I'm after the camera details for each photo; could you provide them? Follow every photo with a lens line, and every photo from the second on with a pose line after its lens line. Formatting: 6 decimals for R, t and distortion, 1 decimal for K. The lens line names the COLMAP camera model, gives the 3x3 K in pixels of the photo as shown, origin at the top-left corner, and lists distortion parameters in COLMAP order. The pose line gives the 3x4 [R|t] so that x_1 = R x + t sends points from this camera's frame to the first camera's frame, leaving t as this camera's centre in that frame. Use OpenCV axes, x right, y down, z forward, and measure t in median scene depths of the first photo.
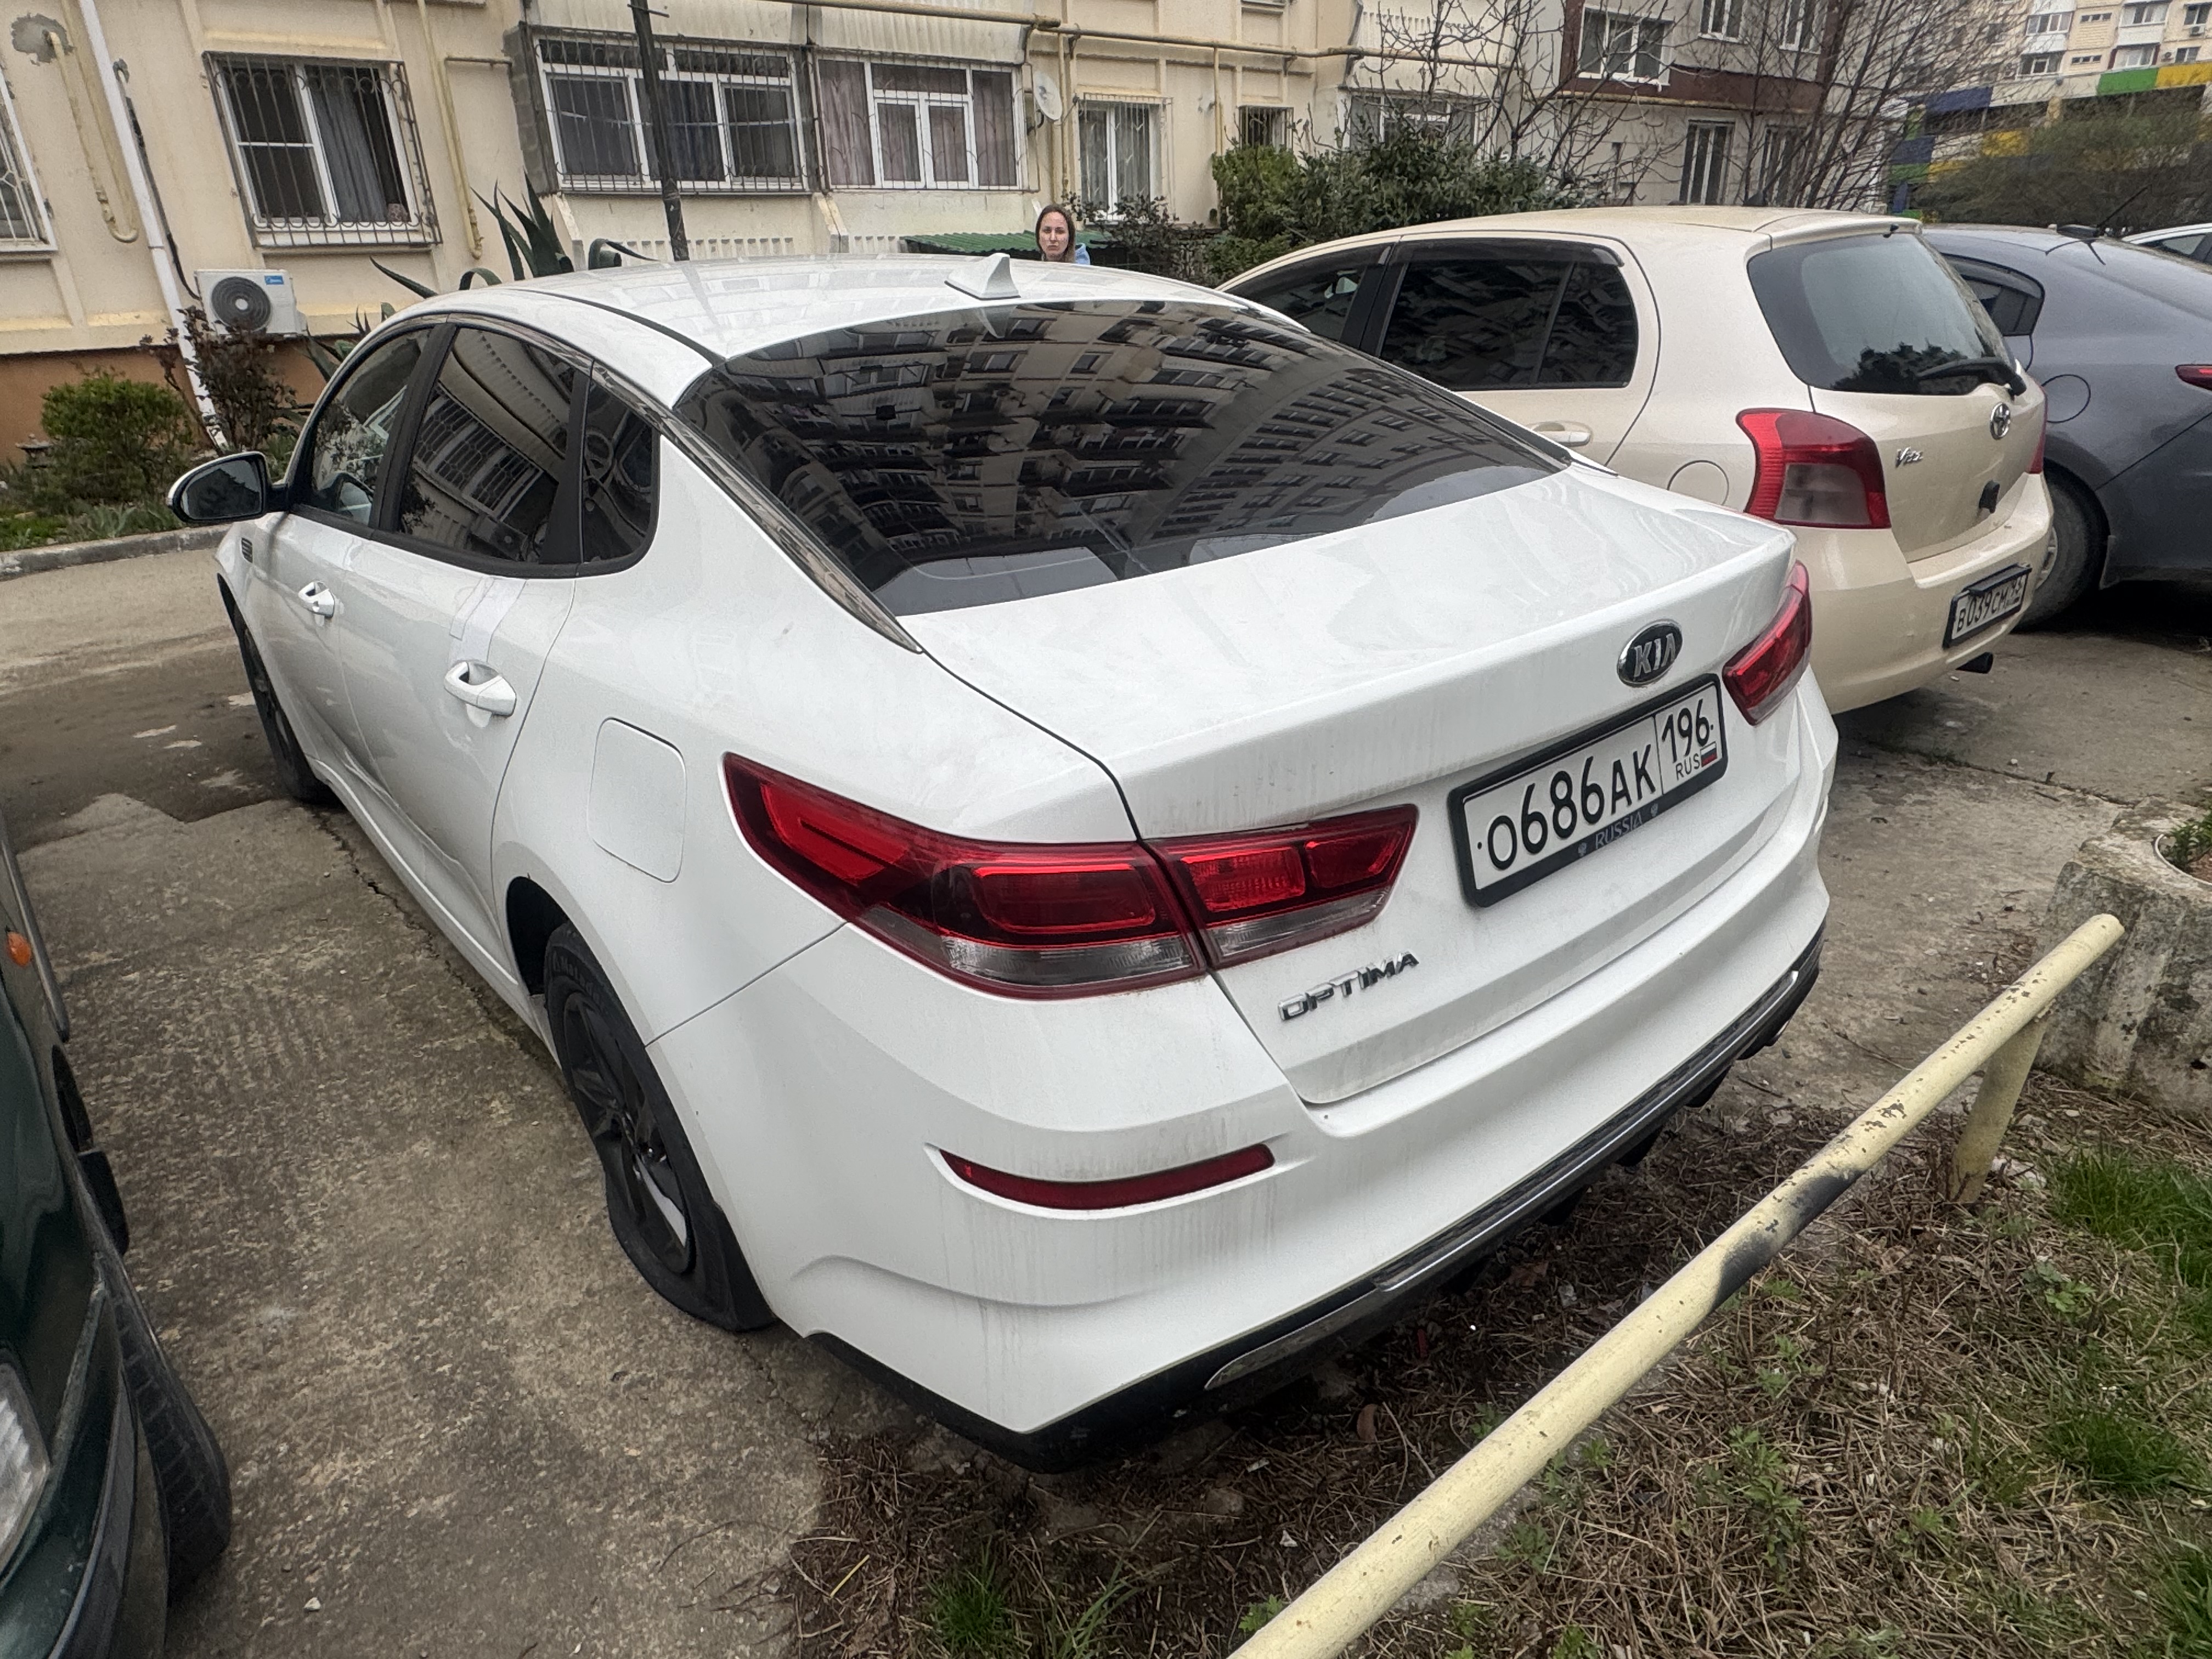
lens RADIAL K [[1299.1, 0, 1106.0], [0, 1299.1, 829.5], [0, 0, 1]] dist [-0.003605, 0.001129]
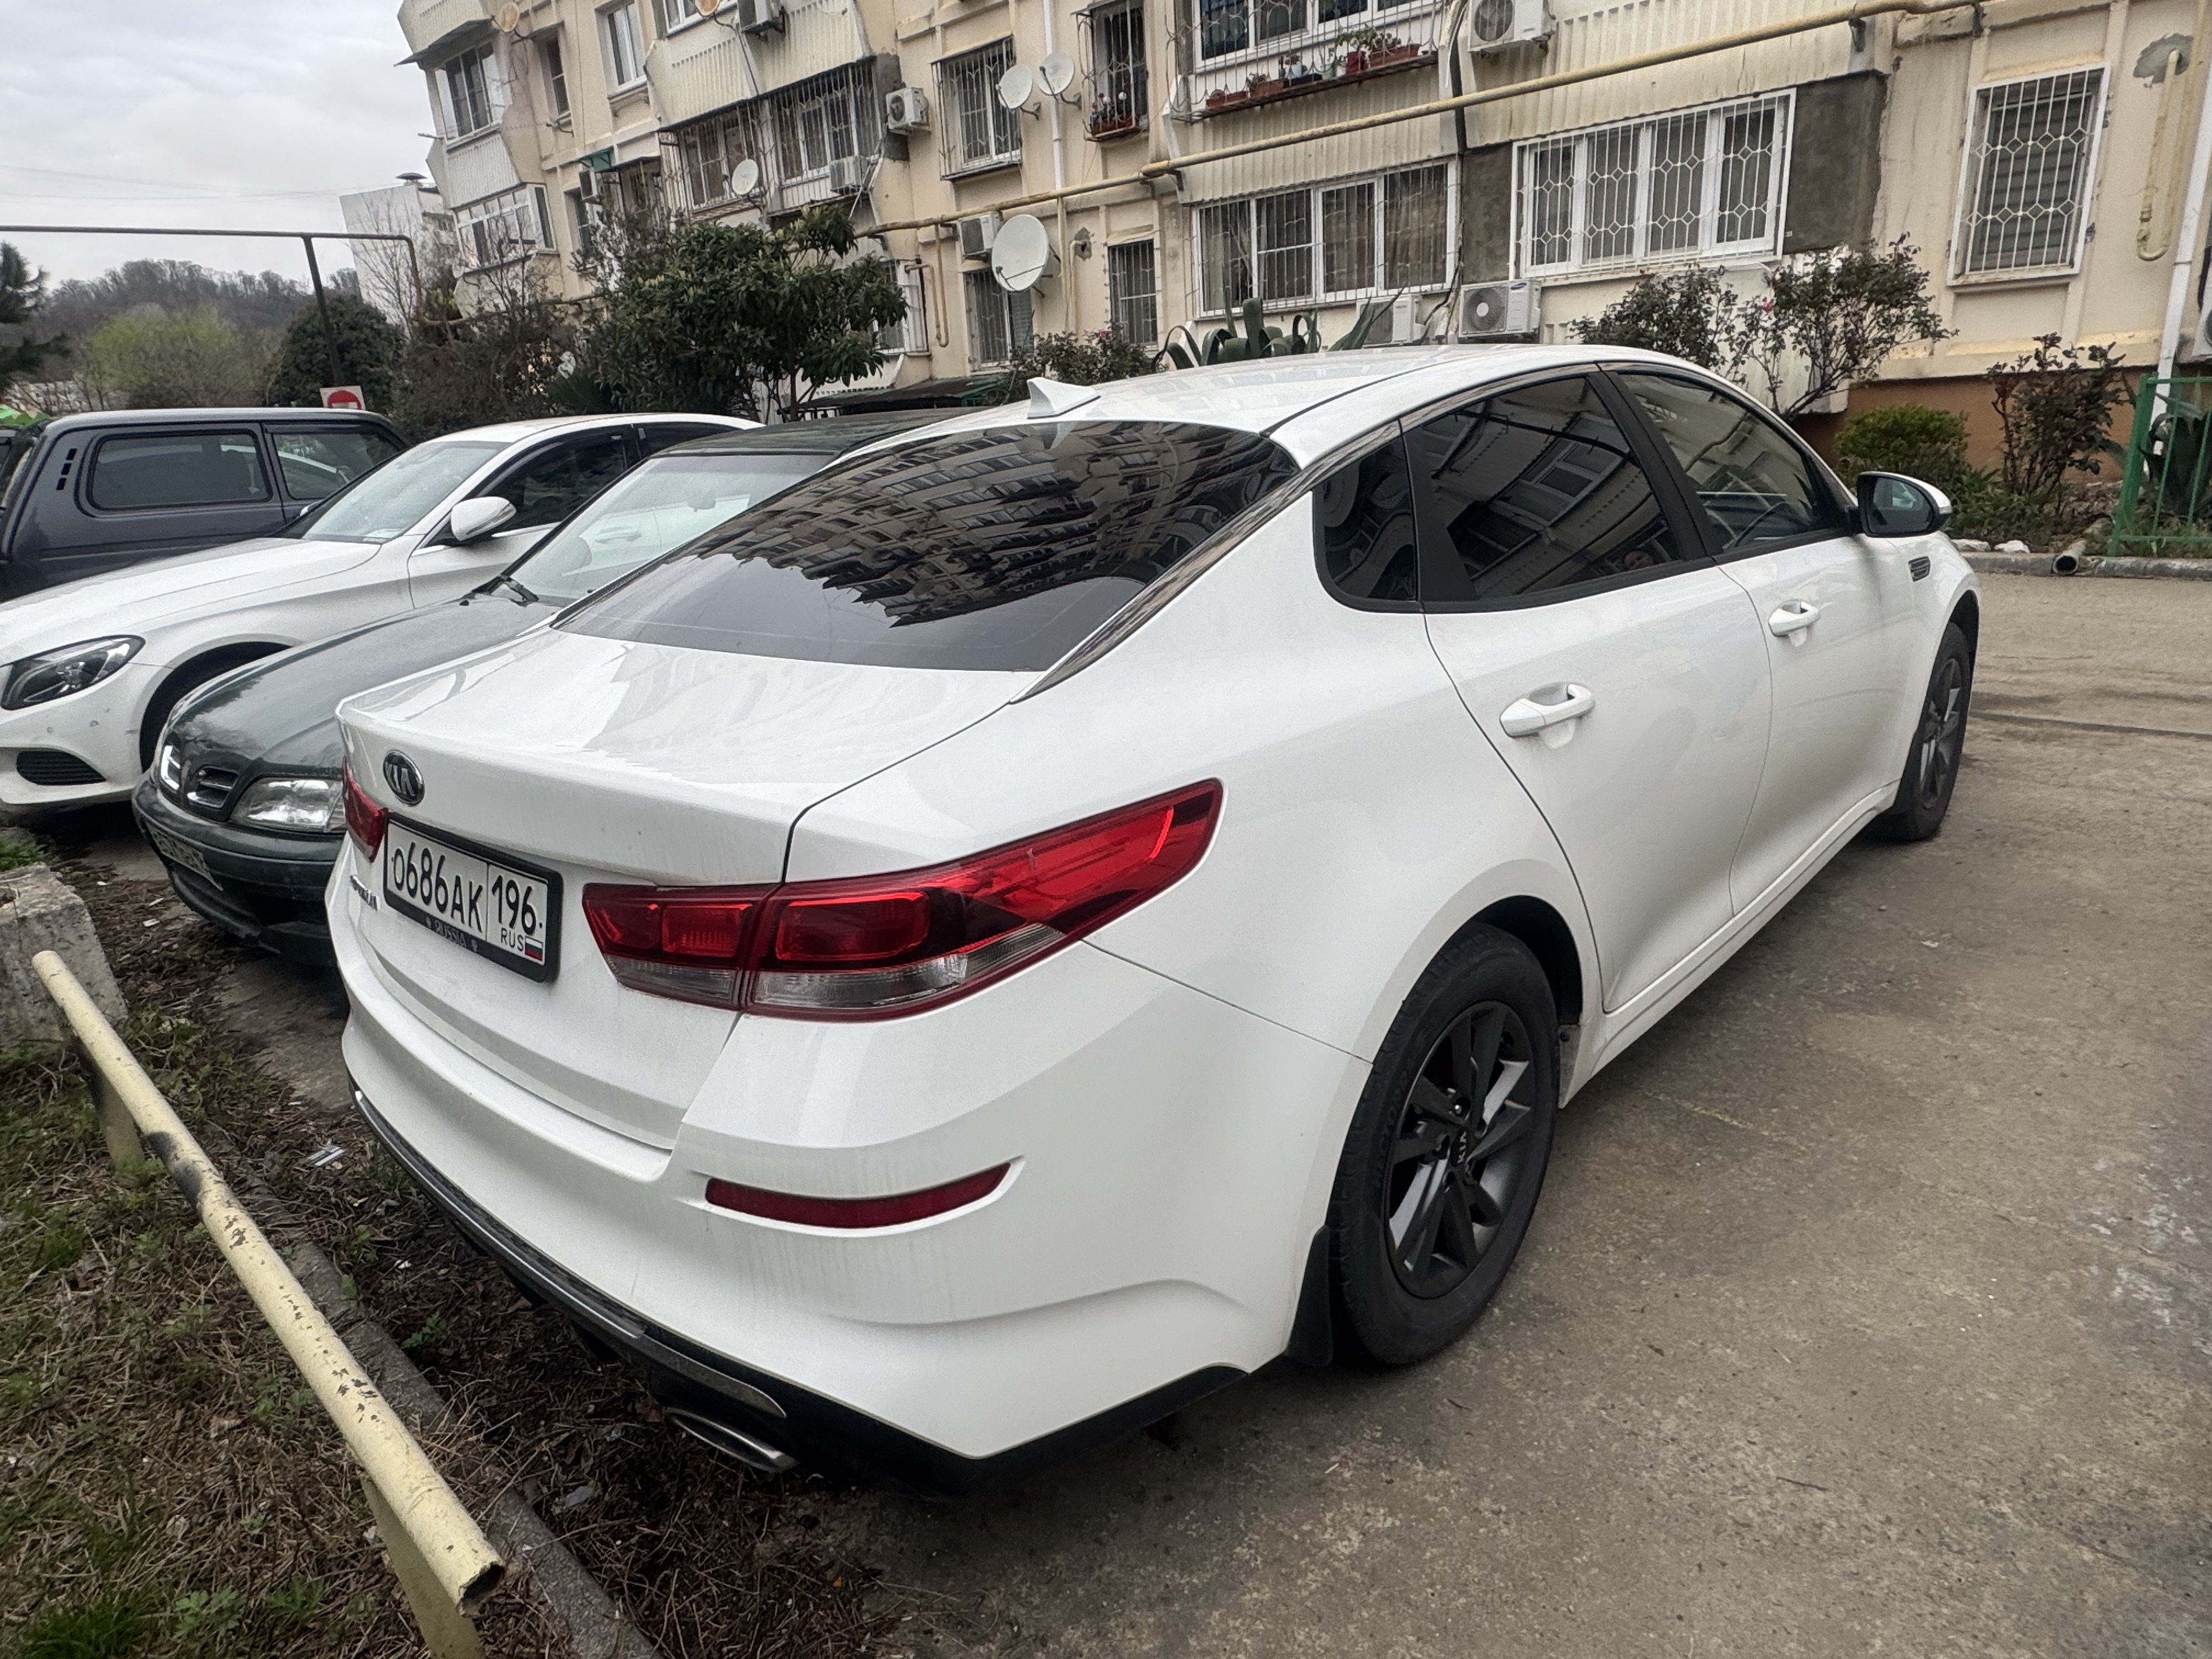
lens RADIAL K [[1299.1, 0, 1106.0], [0, 1299.1, 829.5], [0, 0, 1]] dist [-0.003605, 0.001129]
pose [[0.131971, 0.333723, -0.933388, 1.202311], [-0.331978, 0.902126, 0.275608, -0.469360], [0.934010, 0.273492, 0.229843, 1.007411]]
